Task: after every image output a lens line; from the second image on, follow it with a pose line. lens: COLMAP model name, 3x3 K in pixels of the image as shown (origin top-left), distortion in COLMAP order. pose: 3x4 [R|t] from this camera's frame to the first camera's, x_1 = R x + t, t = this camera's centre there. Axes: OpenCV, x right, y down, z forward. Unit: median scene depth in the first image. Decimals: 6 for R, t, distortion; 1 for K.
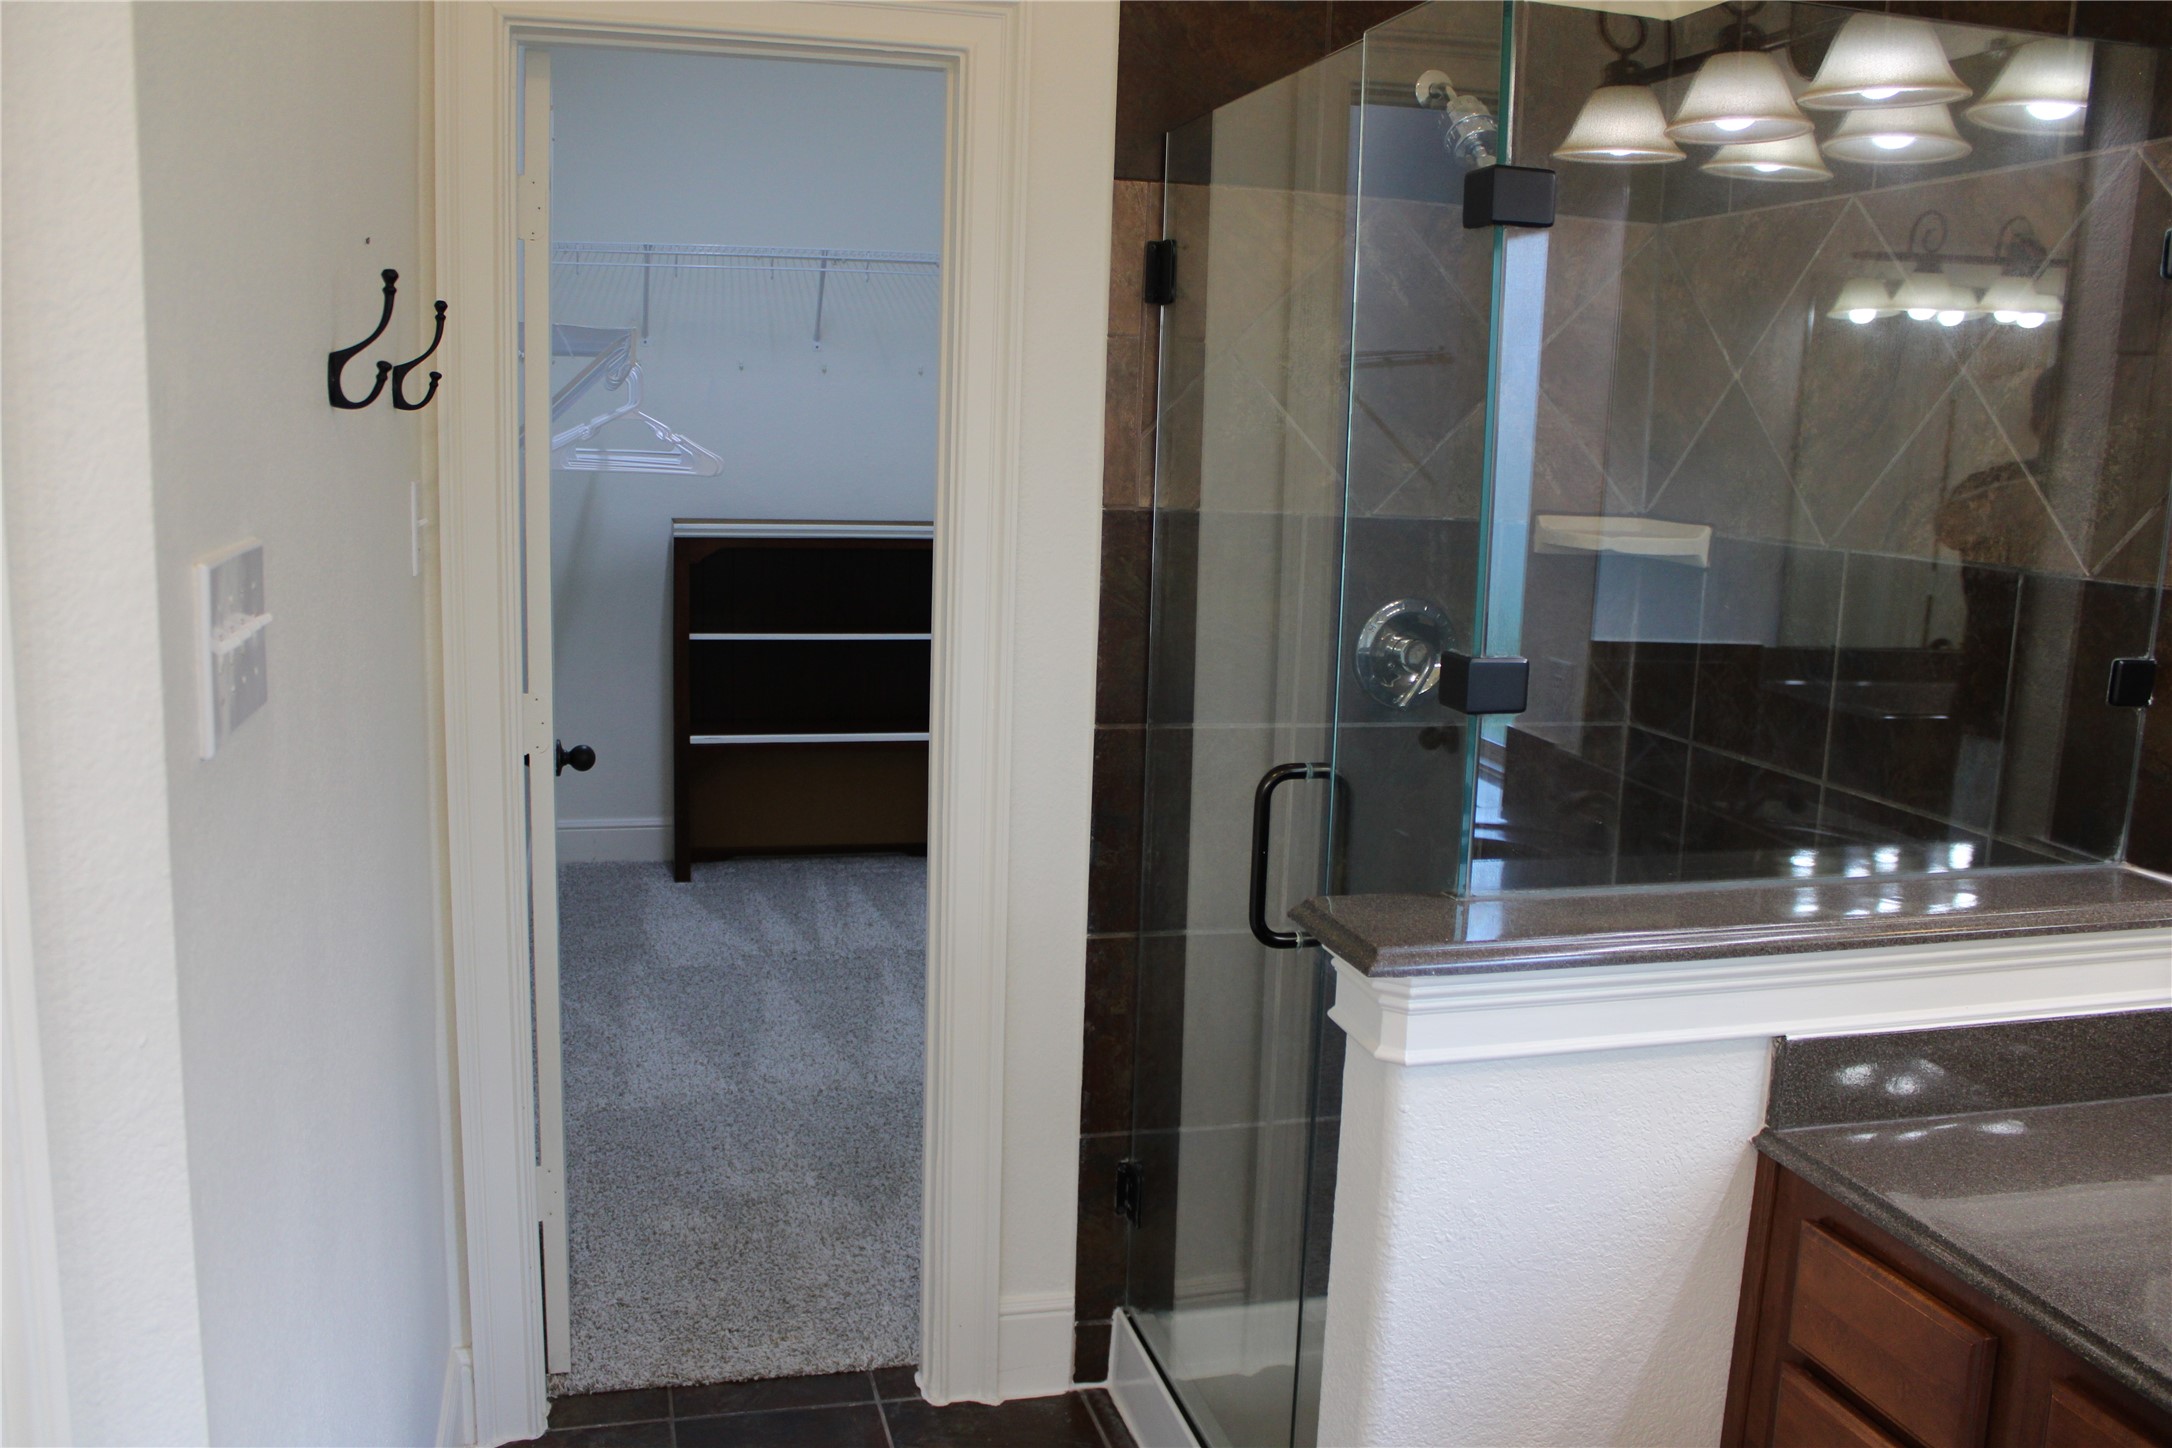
lens RADIAL K [[1808.8, 0, 1086.0], [0, 1808.8, 724.0], [0, 0, 1]] dist [-0.161647, 0.148814]
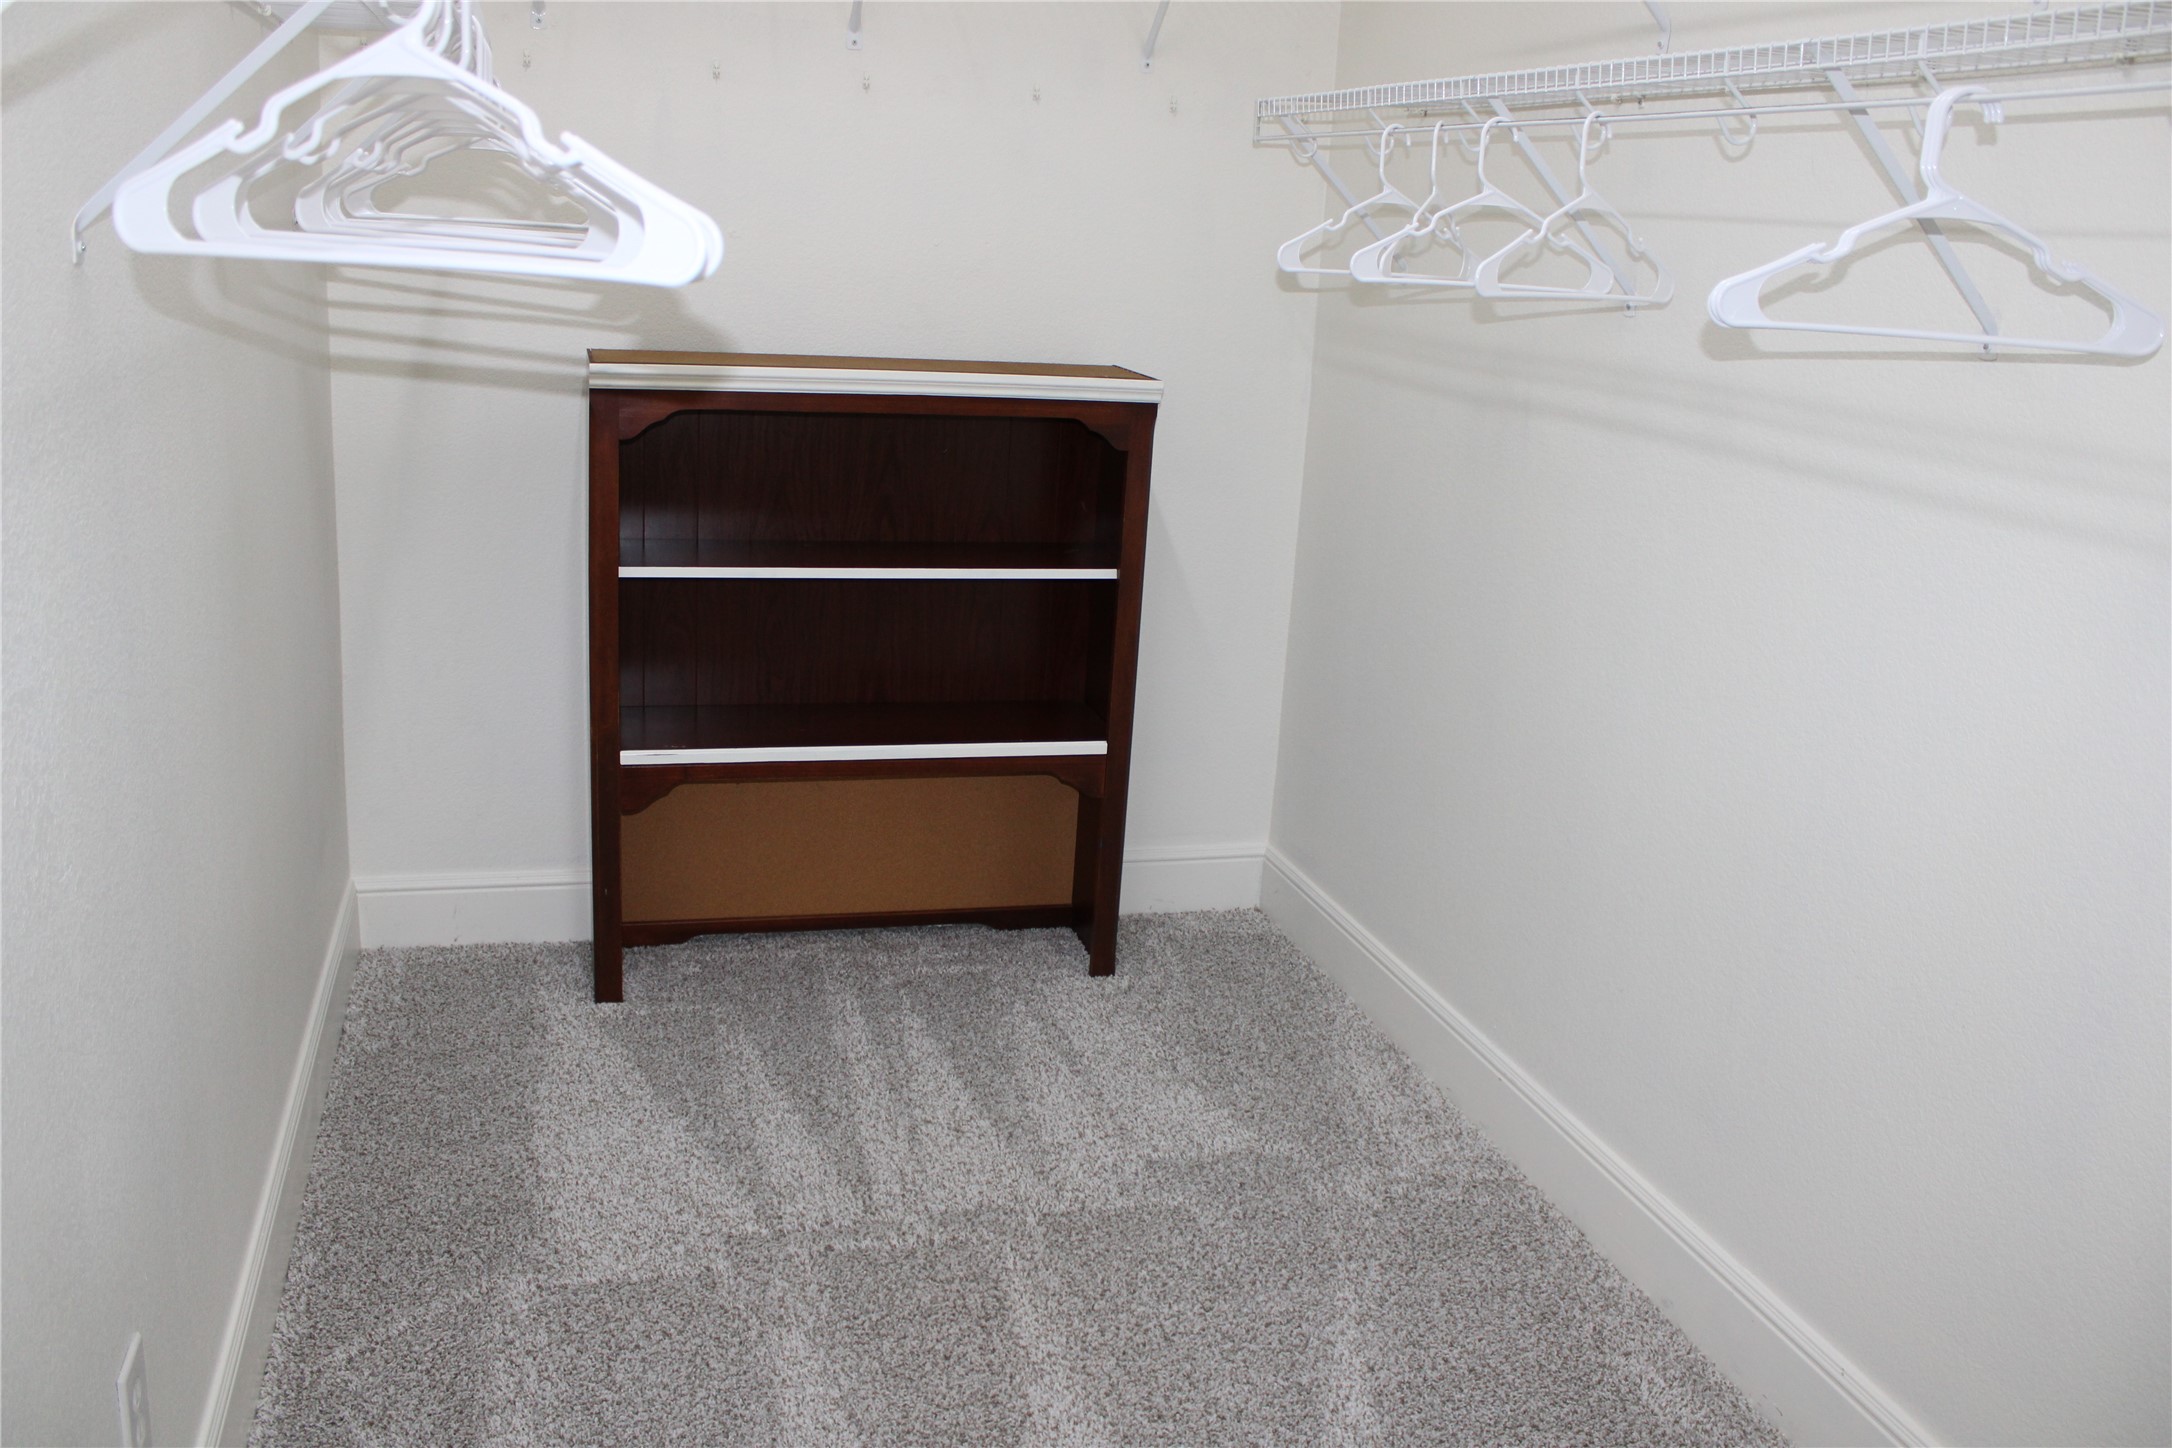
lens RADIAL K [[1808.8, 0, 1086.0], [0, 1808.8, 724.0], [0, 0, 1]] dist [-0.161647, 0.148814]
pose [[0.999200, 0.020617, 0.034274, -0.097569], [-0.024113, 0.994186, 0.104940, -0.063572], [-0.031911, -0.105682, 0.993888, 0.454795]]
